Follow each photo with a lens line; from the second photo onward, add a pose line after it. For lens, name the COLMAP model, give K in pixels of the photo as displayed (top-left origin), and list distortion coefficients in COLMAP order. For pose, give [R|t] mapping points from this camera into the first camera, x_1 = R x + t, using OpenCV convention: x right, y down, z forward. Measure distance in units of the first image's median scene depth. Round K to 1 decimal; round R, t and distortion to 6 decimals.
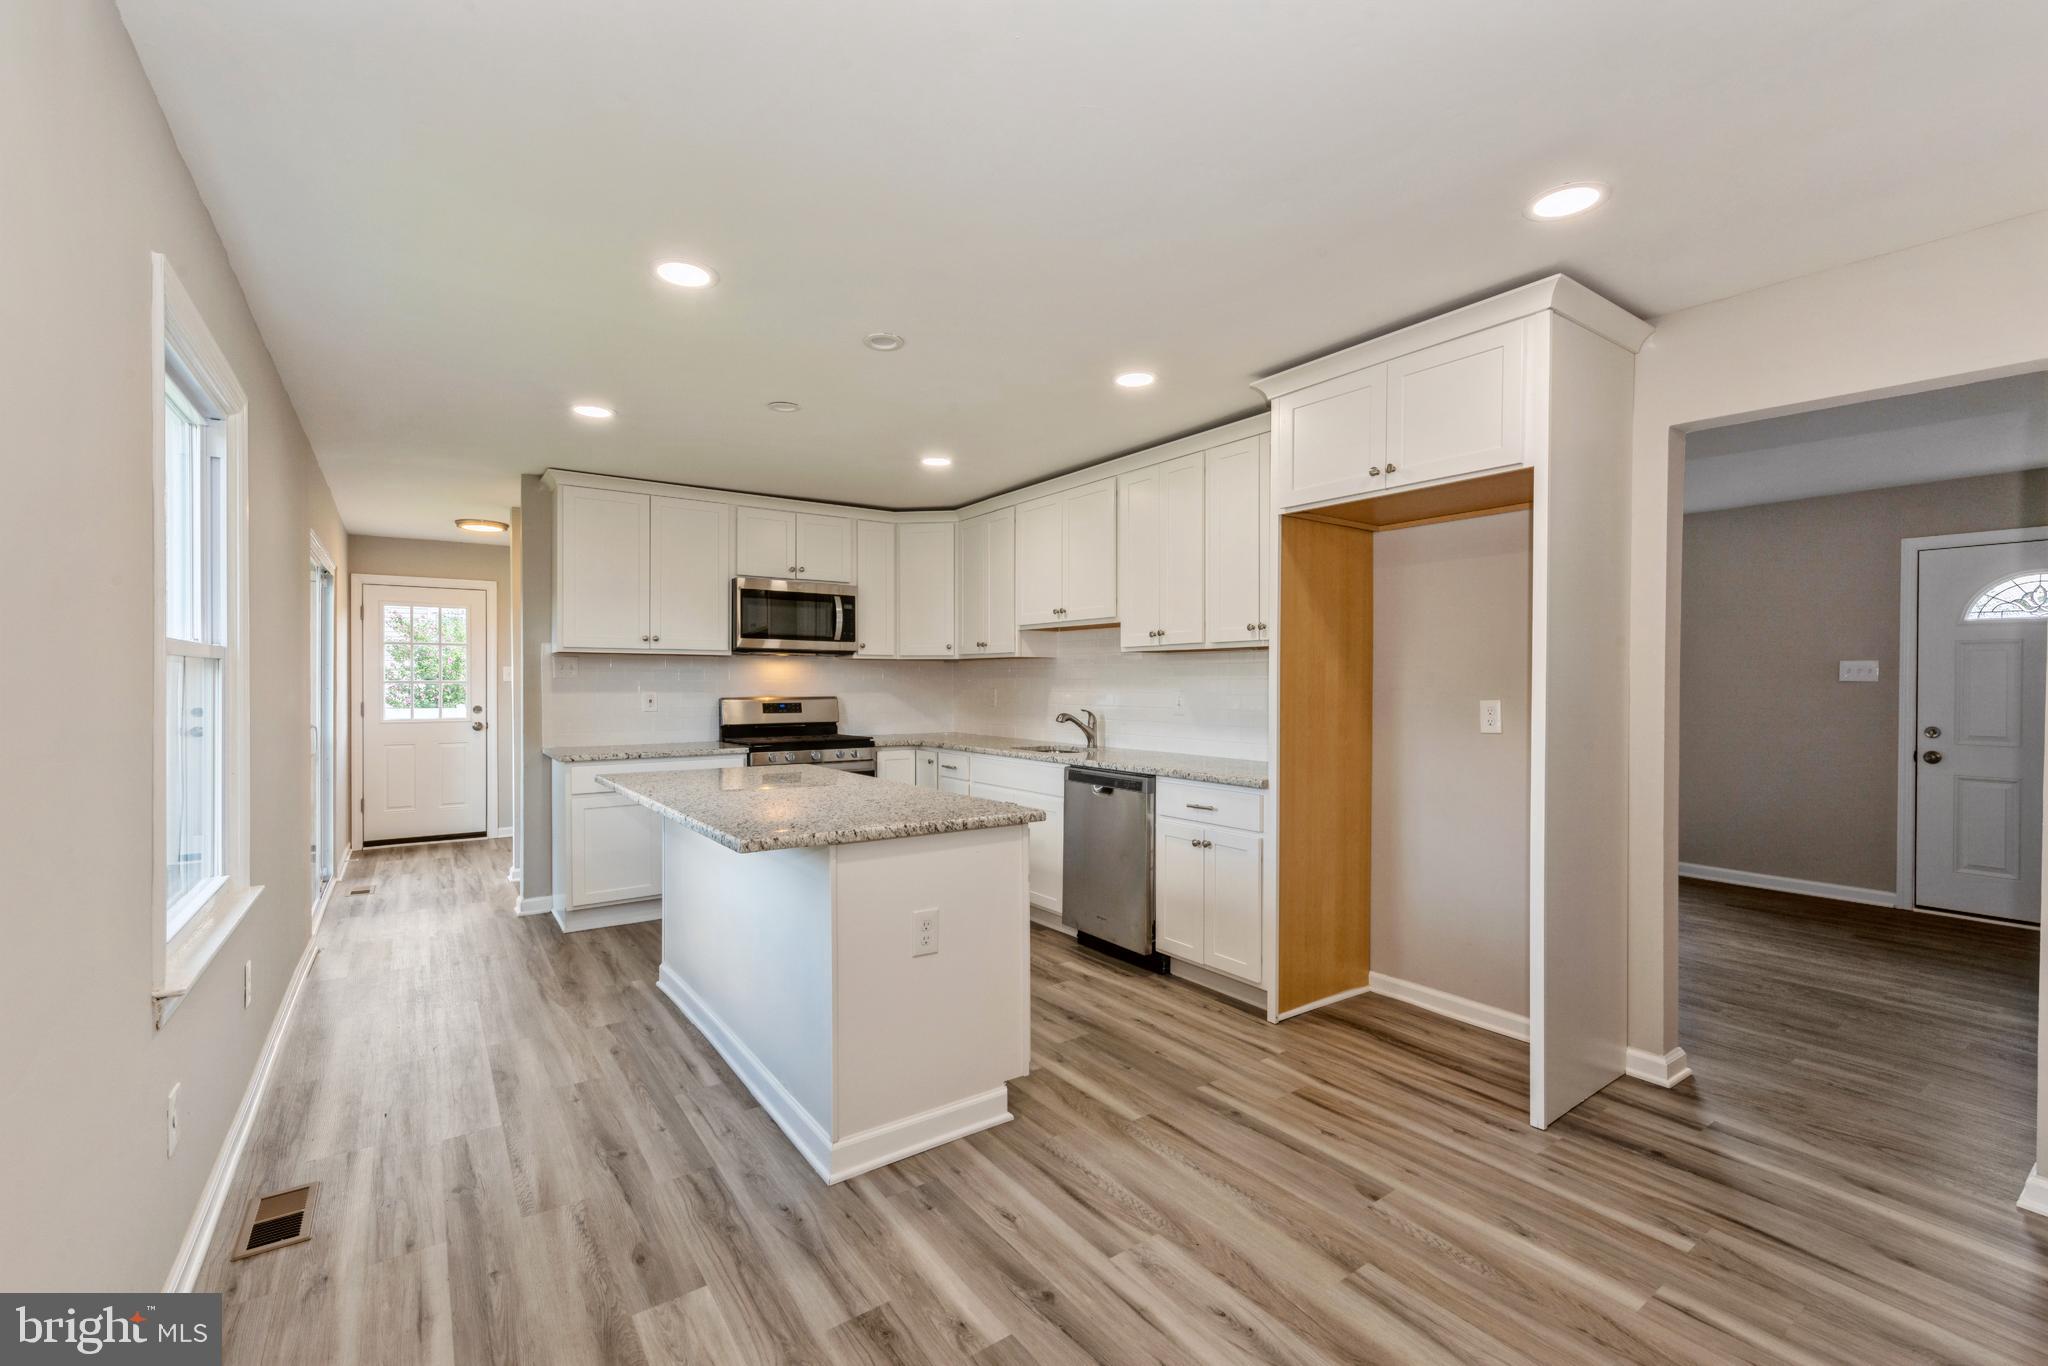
lens RADIAL K [[884.3, 0, 1034.6], [0, 884.3, 686.7], [0, 0, 1]] dist [-0.000917, -0.000193]
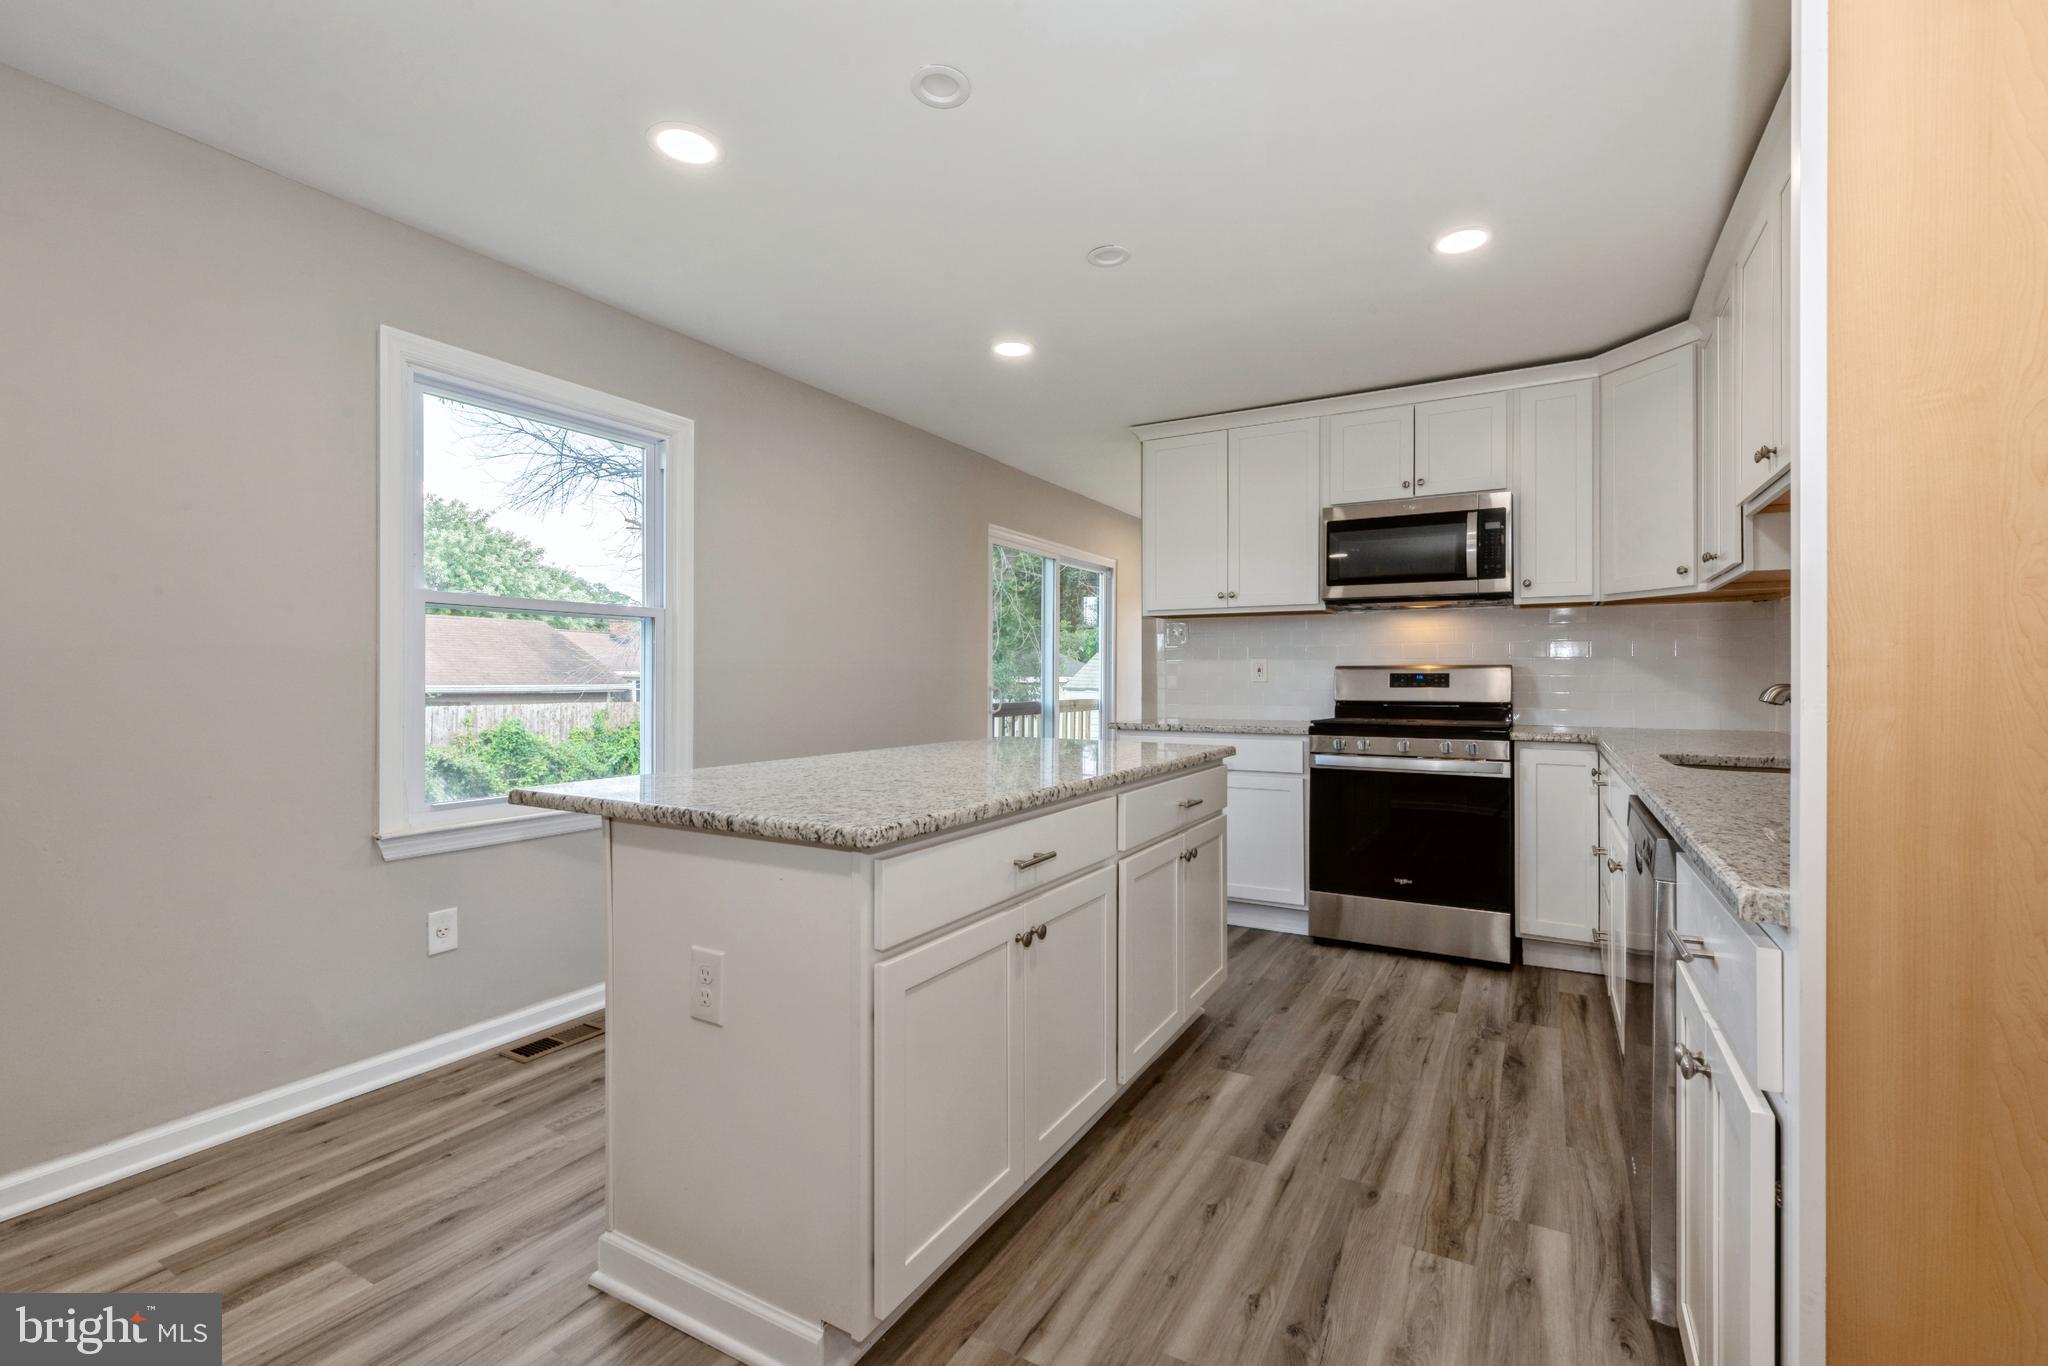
lens RADIAL K [[884.3, 0, 1030.5], [0, 884.3, 686.3], [0, 0, 1]] dist [-0.000917, -0.000193]
pose [[0.430447, 0.009756, -0.902563, 0.274754], [-0.008846, 0.999939, 0.006589, 0.032281], [0.902573, 0.005148, 0.430507, 0.487817]]
